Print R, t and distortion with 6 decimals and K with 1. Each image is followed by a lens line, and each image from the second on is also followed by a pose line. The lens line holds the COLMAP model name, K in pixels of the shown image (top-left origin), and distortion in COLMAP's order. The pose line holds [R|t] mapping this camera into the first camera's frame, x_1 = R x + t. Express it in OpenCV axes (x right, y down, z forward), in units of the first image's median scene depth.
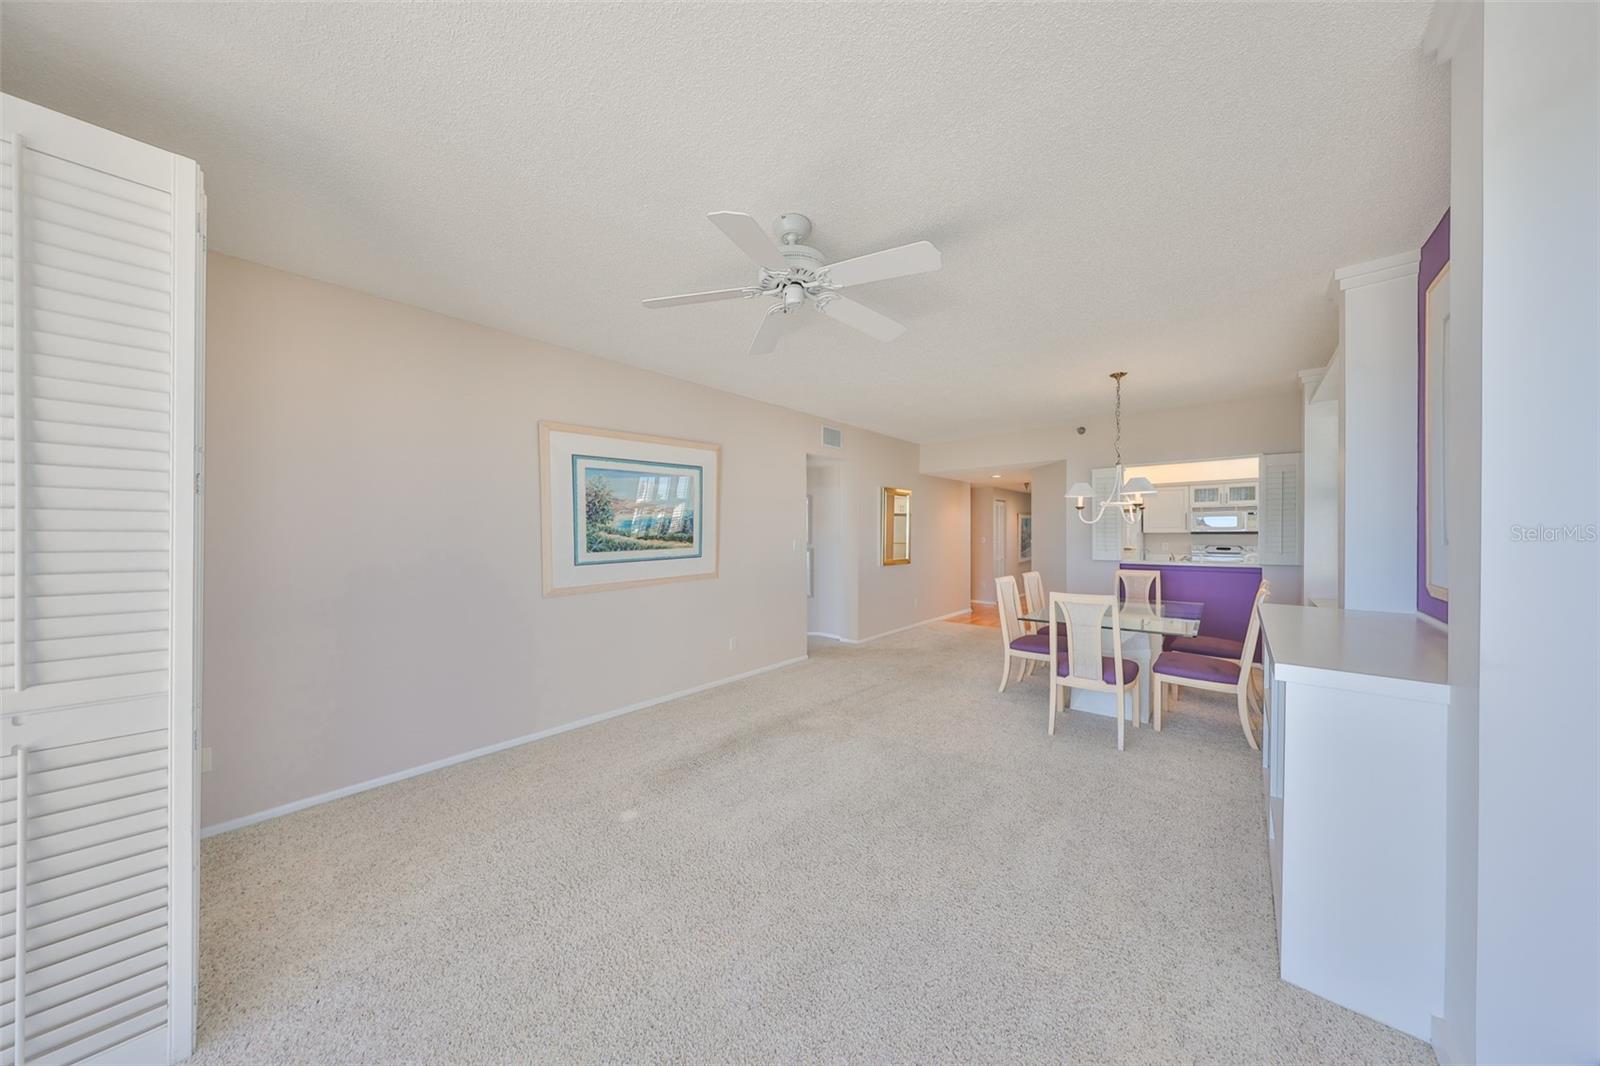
lens RADIAL K [[490.1, 0, 794.9], [0, 490.1, 537.4], [0, 0, 1]] dist [0.001069, 0.000042]
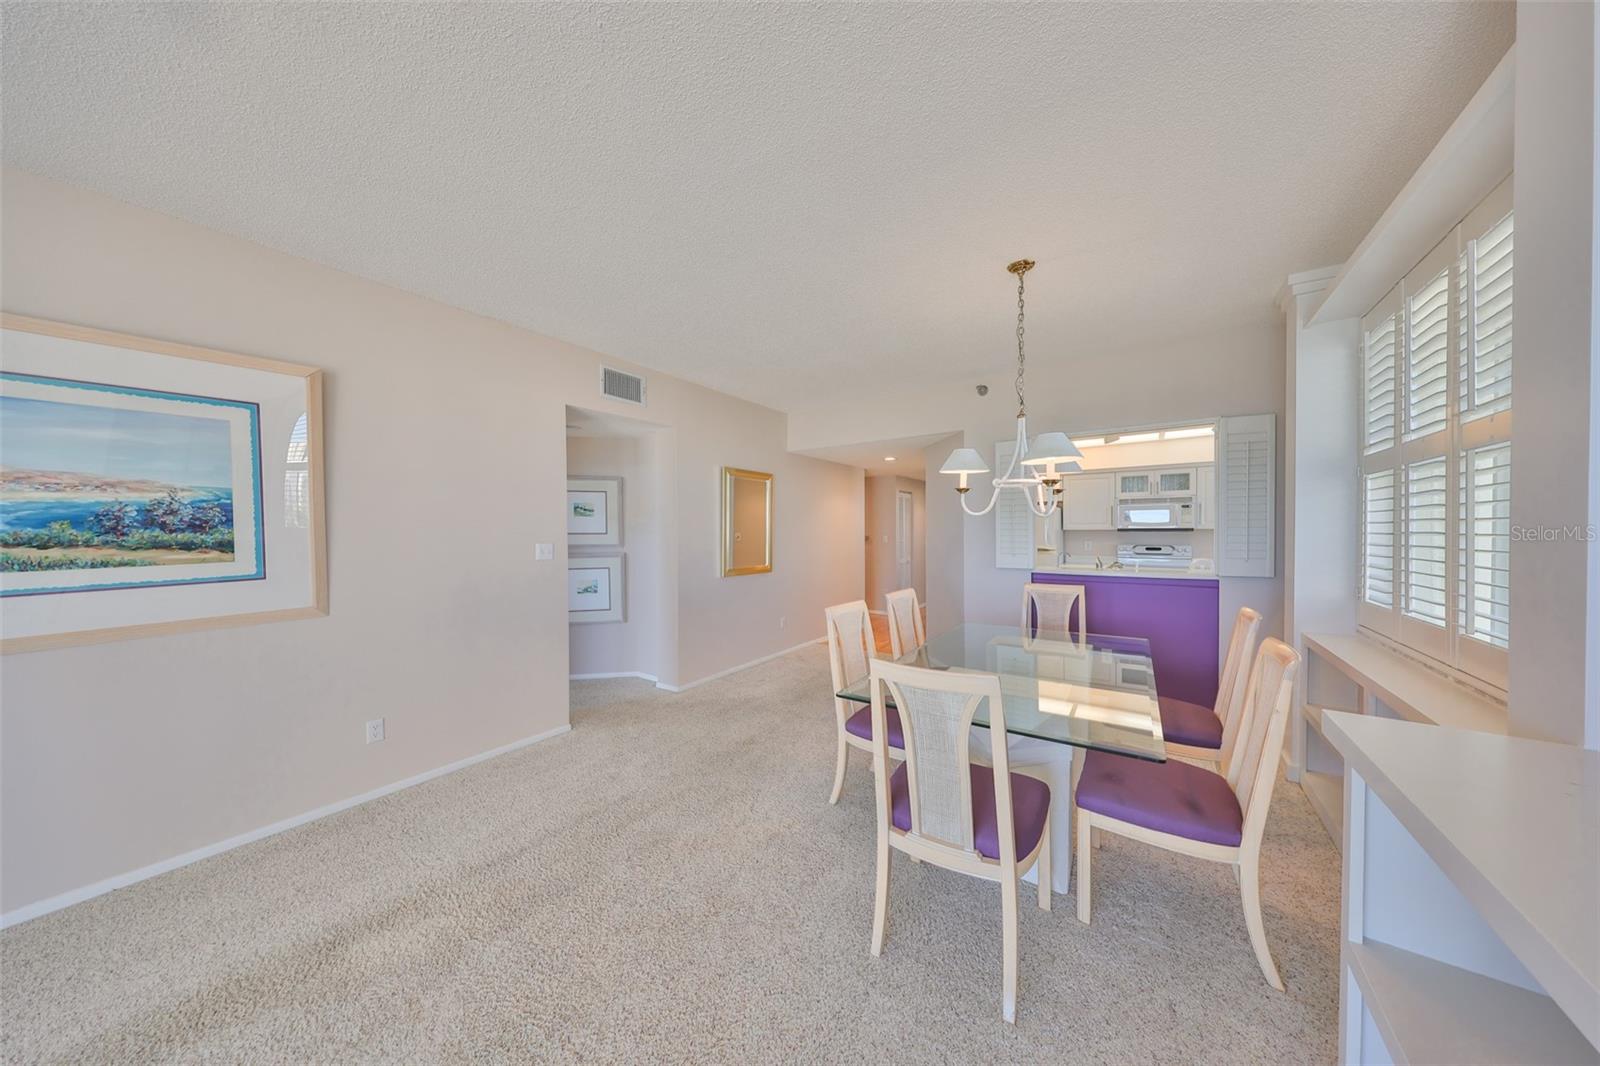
lens RADIAL K [[490.1, 0, 794.9], [0, 490.1, 537.4], [0, 0, 1]] dist [0.001069, 0.000042]
pose [[0.993631, -0.004258, 0.112599, 0.276393], [0.003711, 0.999980, 0.005065, -0.004352], [-0.112619, -0.004614, 0.993628, 0.379551]]
